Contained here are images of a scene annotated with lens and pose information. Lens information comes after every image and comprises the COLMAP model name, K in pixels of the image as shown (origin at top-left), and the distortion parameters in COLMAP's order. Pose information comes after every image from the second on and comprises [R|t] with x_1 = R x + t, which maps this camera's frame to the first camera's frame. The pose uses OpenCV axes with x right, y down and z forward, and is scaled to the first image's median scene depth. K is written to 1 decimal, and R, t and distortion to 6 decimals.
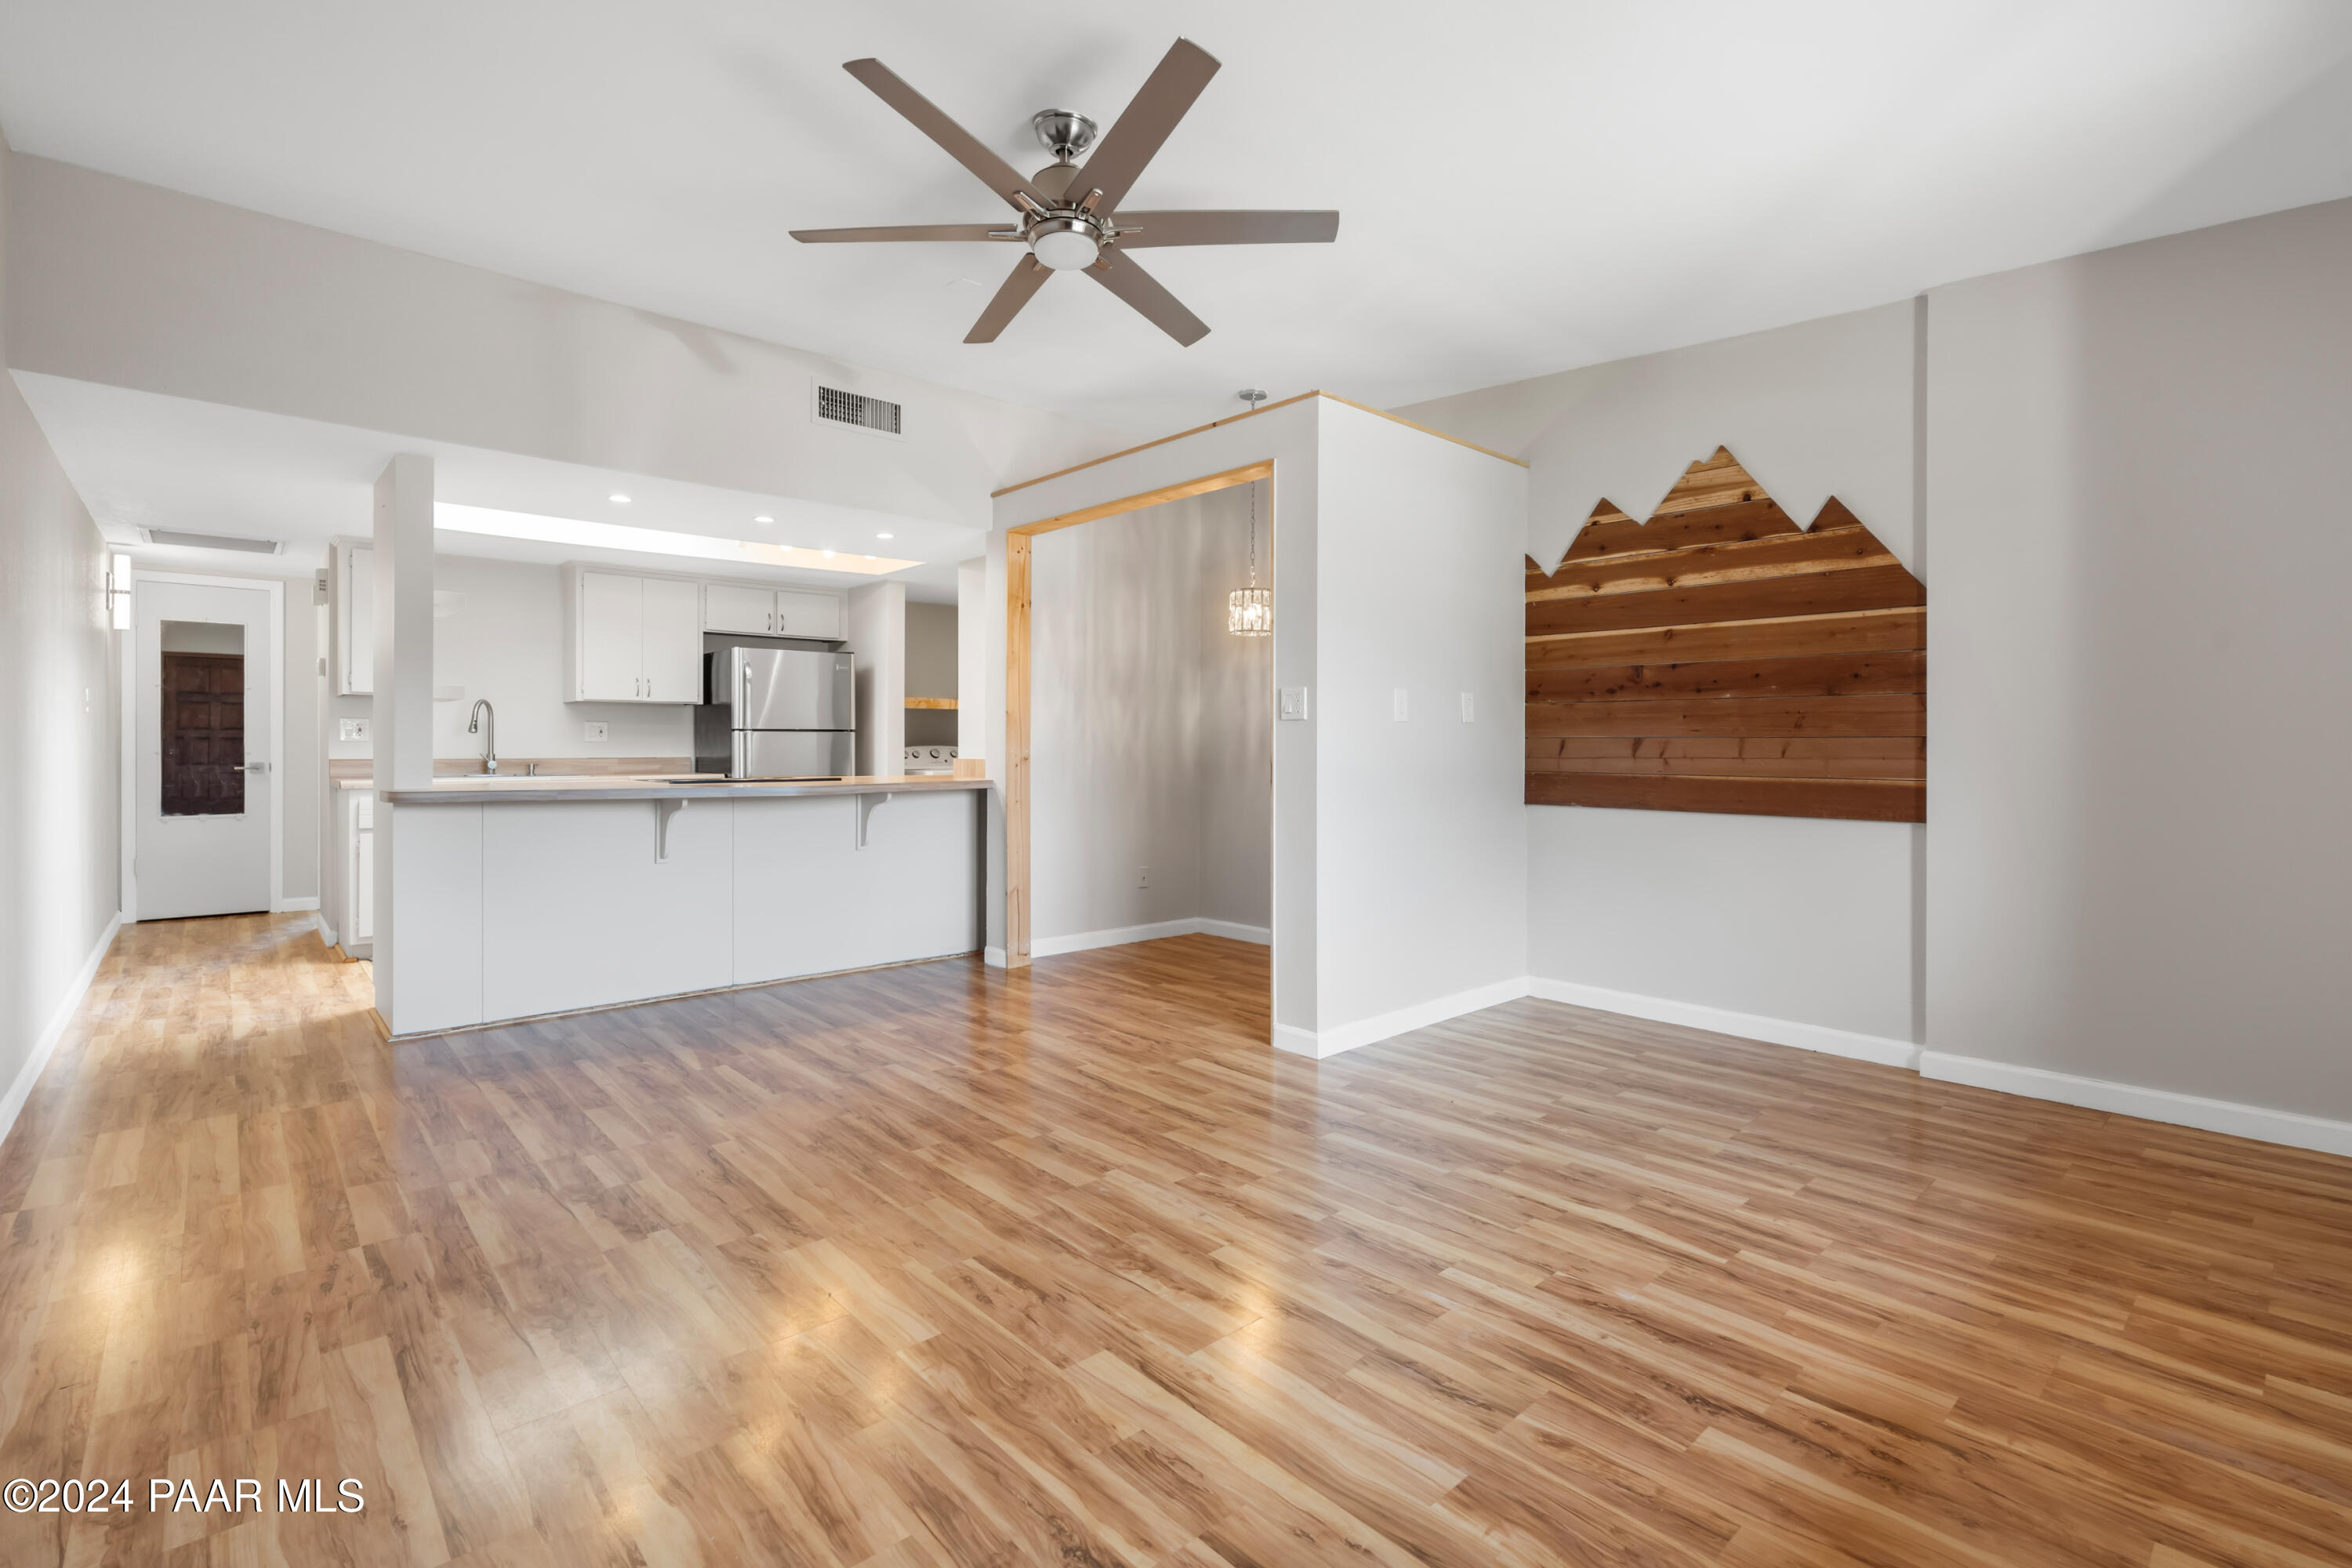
lens RADIAL K [[1066.1, 0, 1182.8], [0, 1066.1, 761.0], [0, 0, 1]] dist [-0.003936, -0.000643]
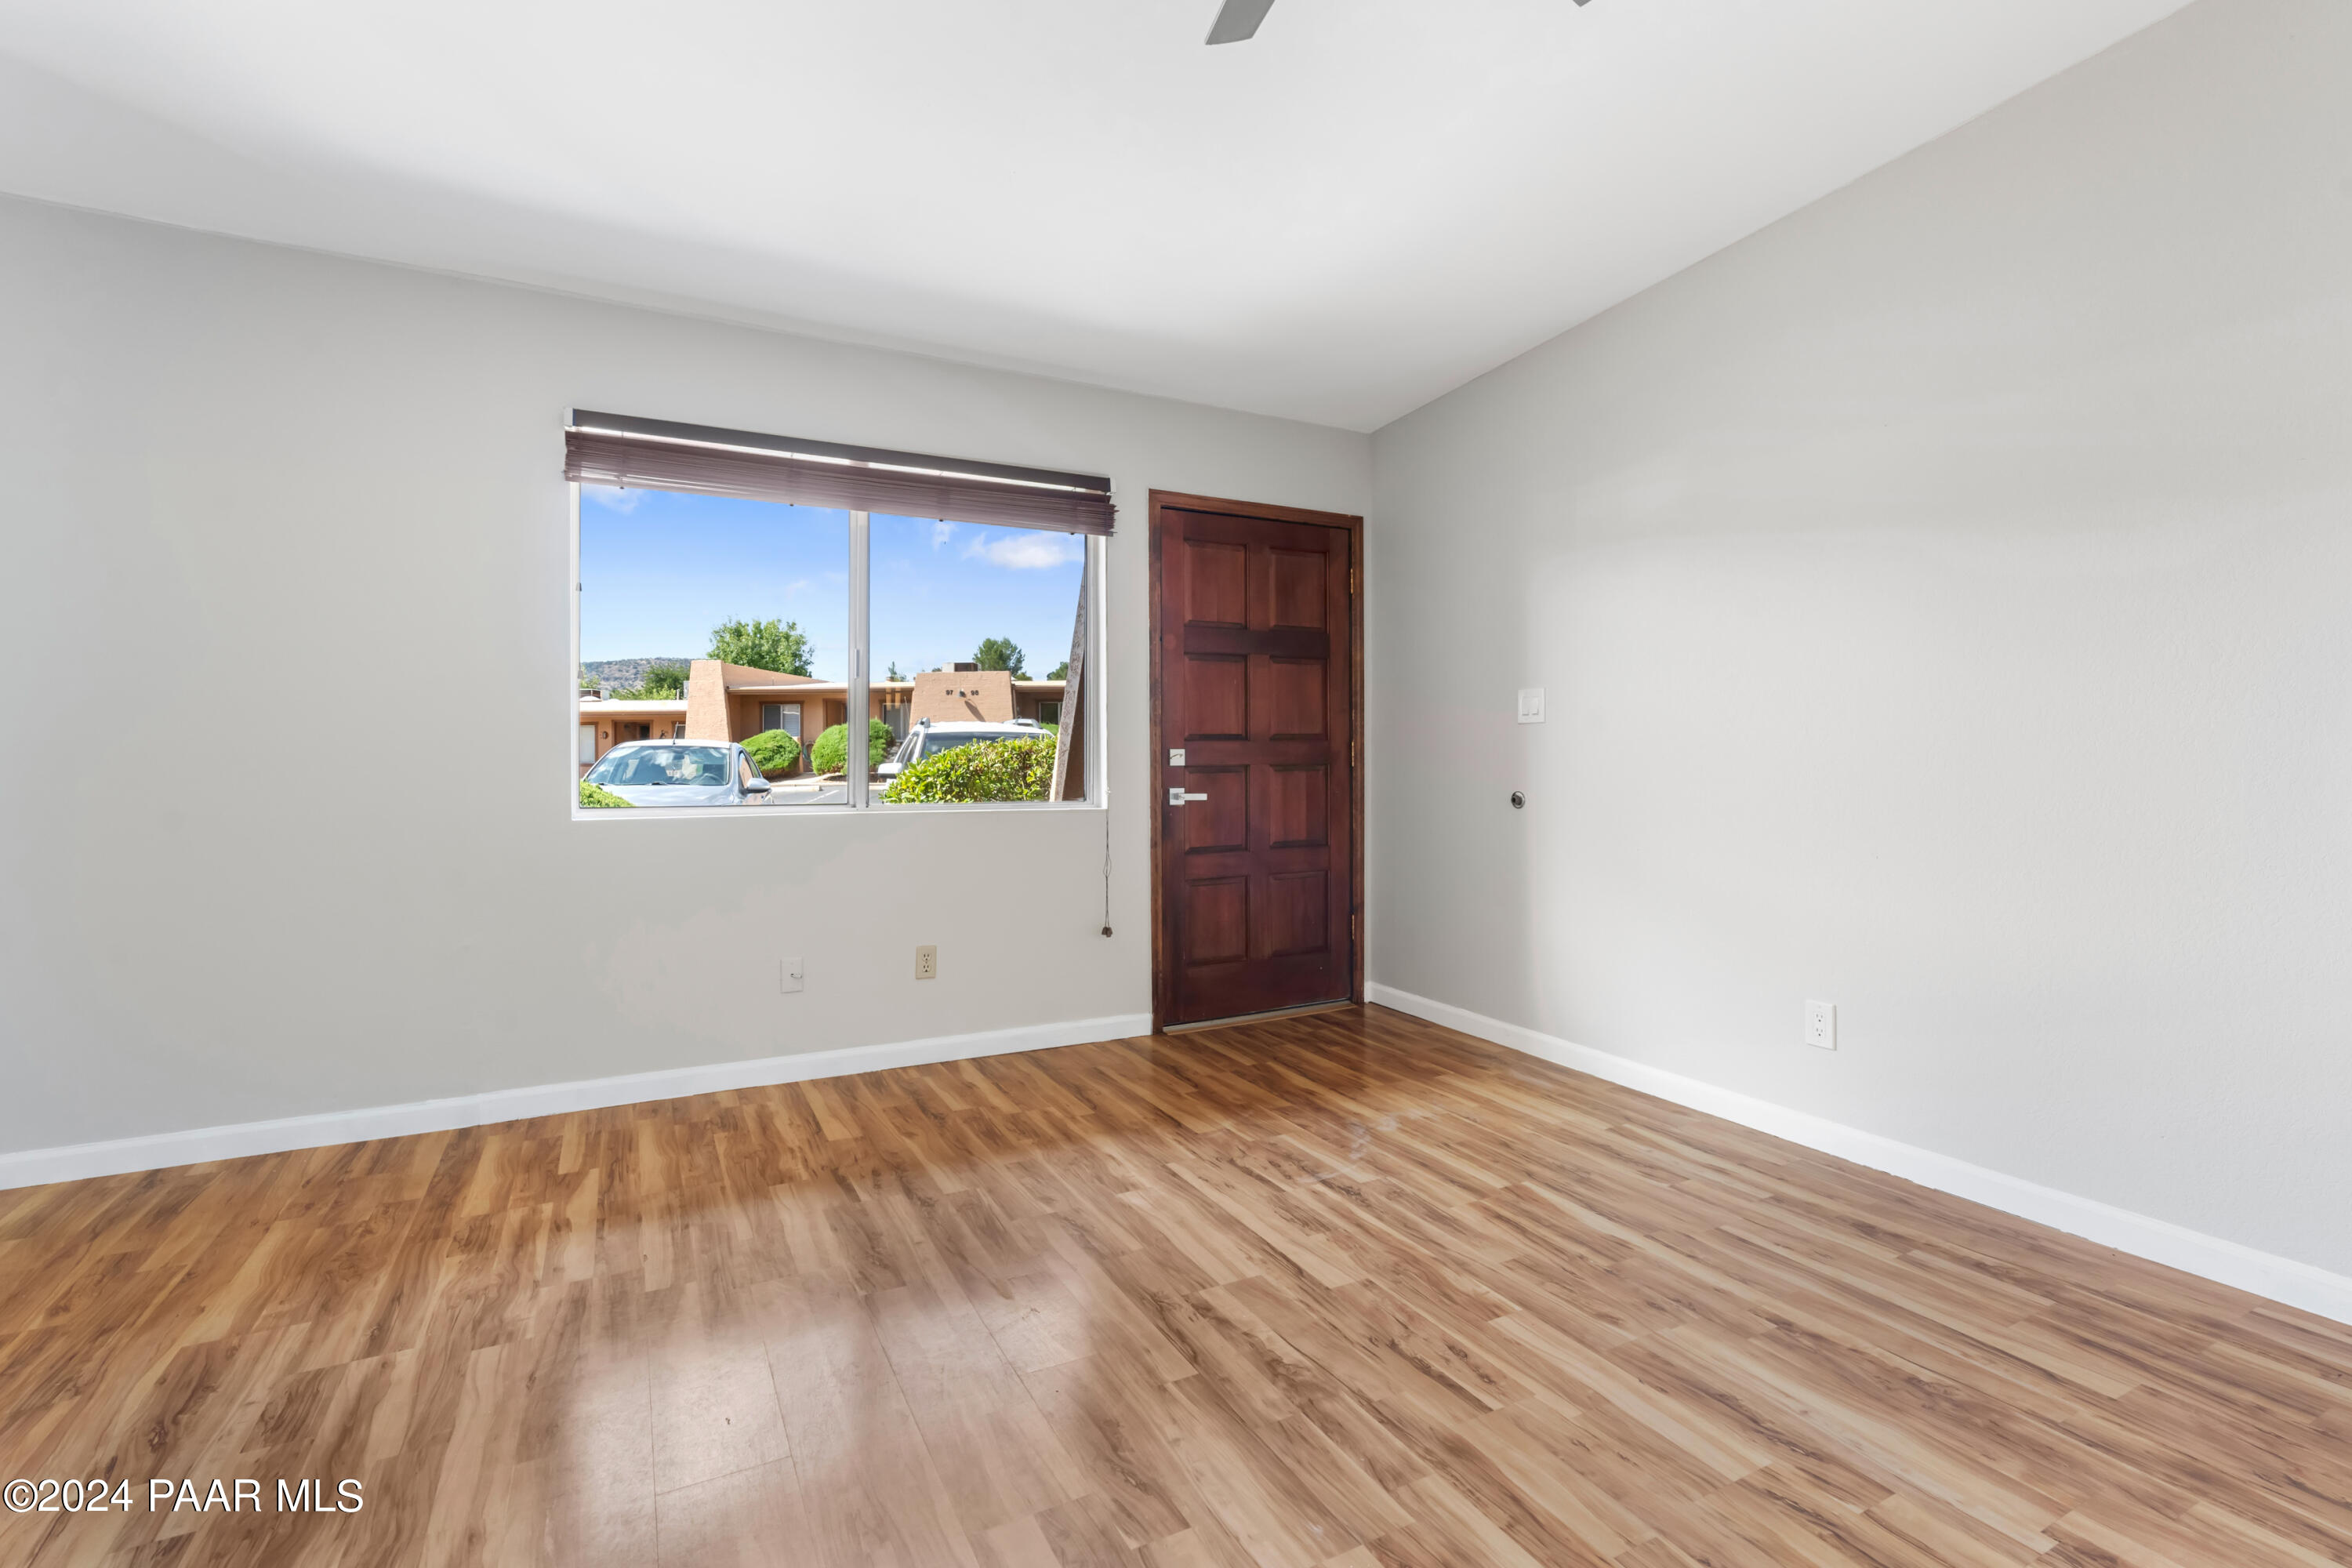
lens RADIAL K [[1066.1, 0, 1175.7], [0, 1066.1, 772.2], [0, 0, 1]] dist [-0.003936, -0.000643]
pose [[-0.968213, -0.003092, 0.250109, -0.178295], [0.004414, 0.999557, 0.029445, -0.029738], [-0.250089, 0.029613, -0.967770, 1.940994]]
